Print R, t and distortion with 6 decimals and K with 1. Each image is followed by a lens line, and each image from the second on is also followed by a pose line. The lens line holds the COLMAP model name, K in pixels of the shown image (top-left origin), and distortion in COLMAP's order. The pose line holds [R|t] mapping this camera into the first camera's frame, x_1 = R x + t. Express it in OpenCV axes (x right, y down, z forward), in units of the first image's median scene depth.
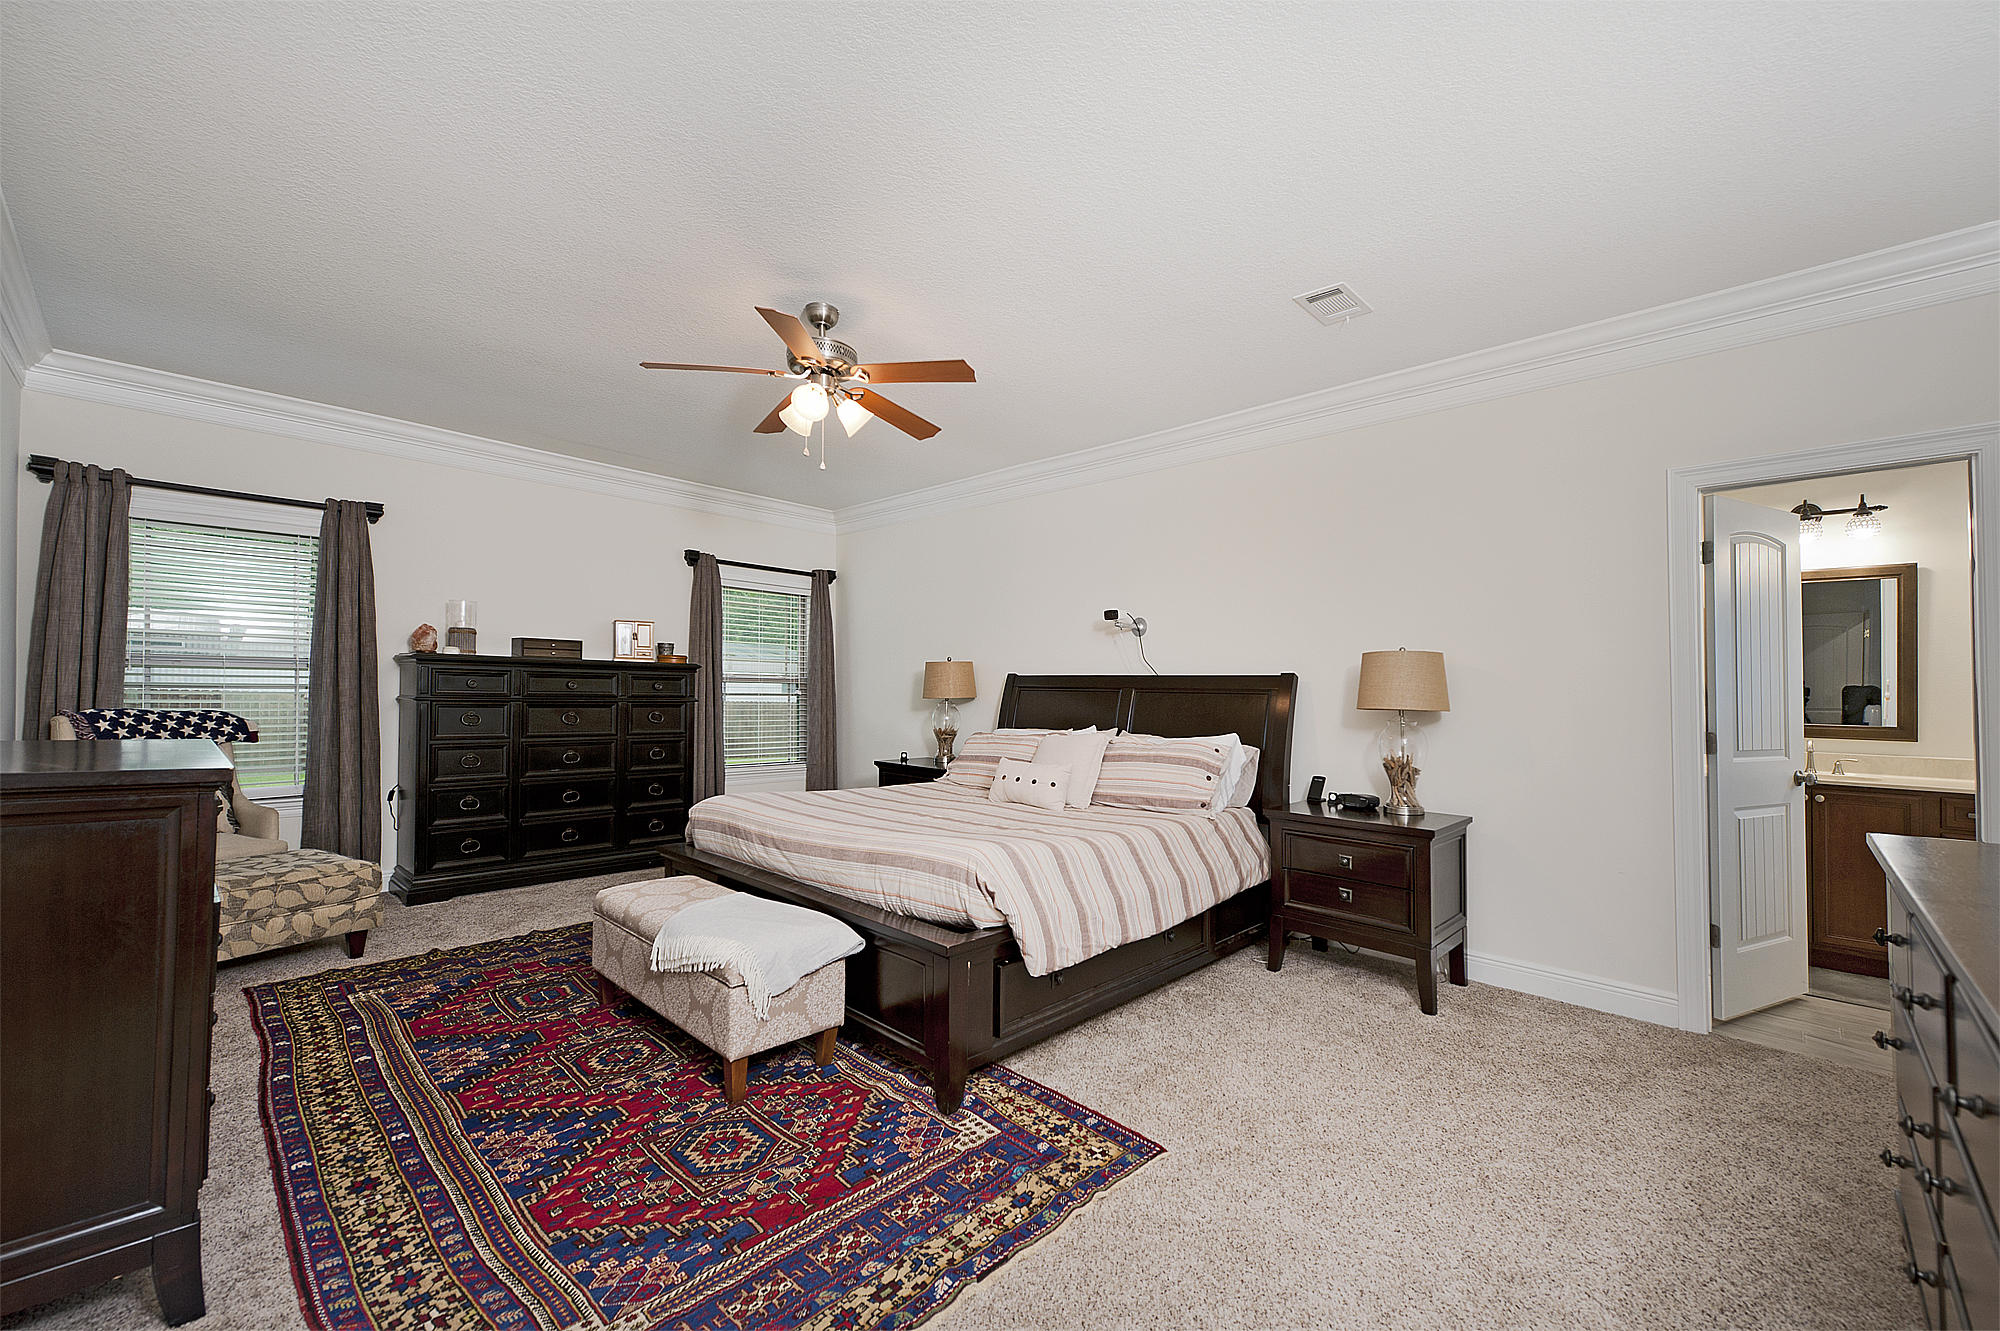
lens RADIAL K [[822.7, 0, 1053.0], [0, 822.7, 691.3], [0, 0, 1]] dist [0.007946, -0.001750]
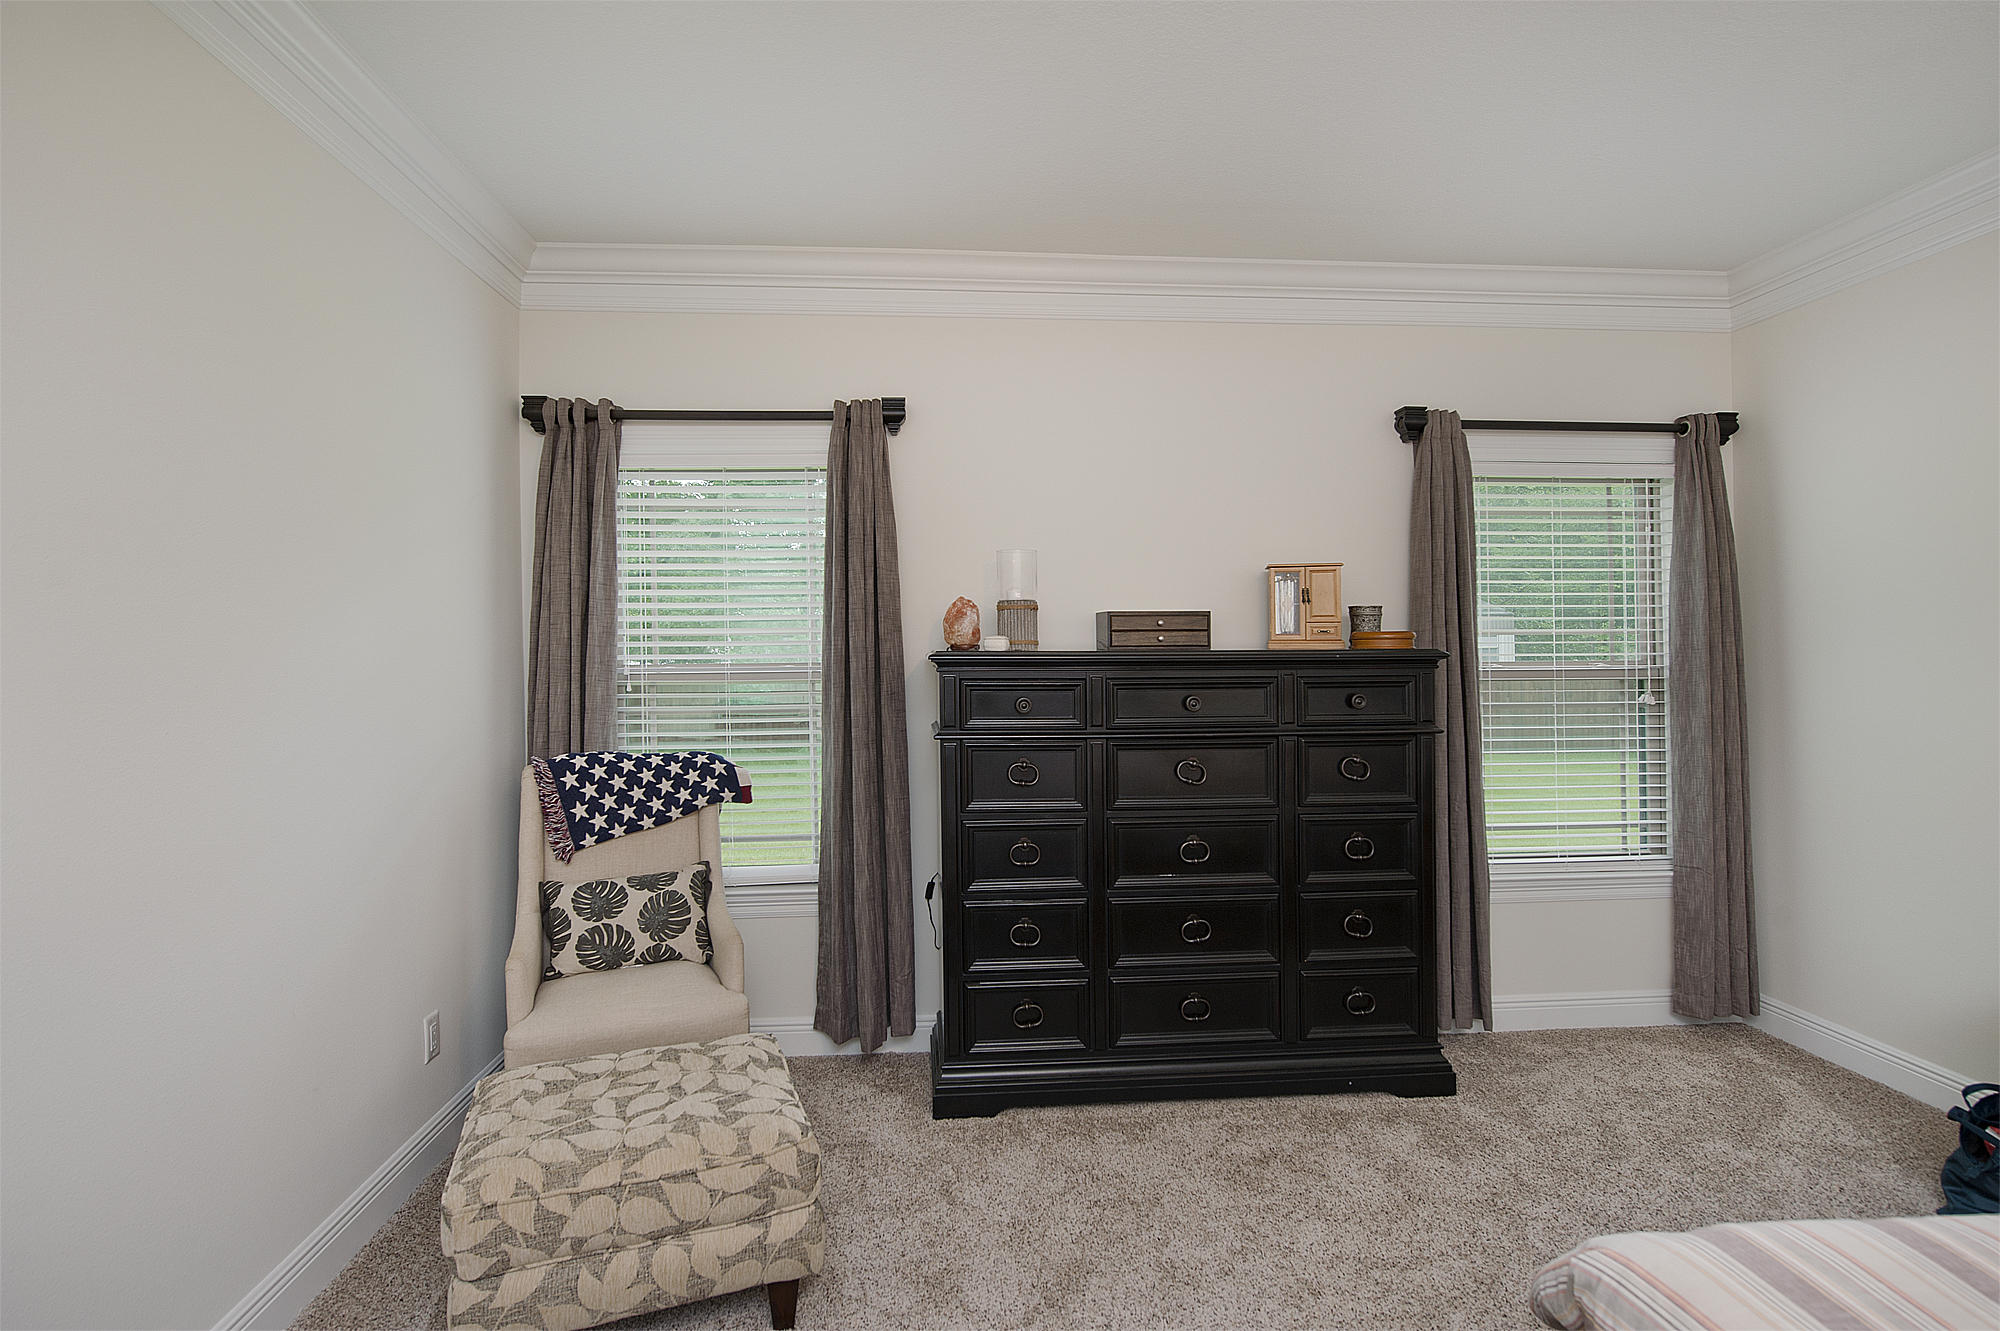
lens RADIAL K [[973.5, 0, 998.6], [0, 973.5, 669.2], [0, 0, 1]] dist [0.017693, 0.000829]
pose [[0.735983, -0.014674, -0.676840, -0.295235], [0.021396, 0.999770, 0.001591, -0.033643], [0.676661, -0.015652, 0.736128, 0.533298]]
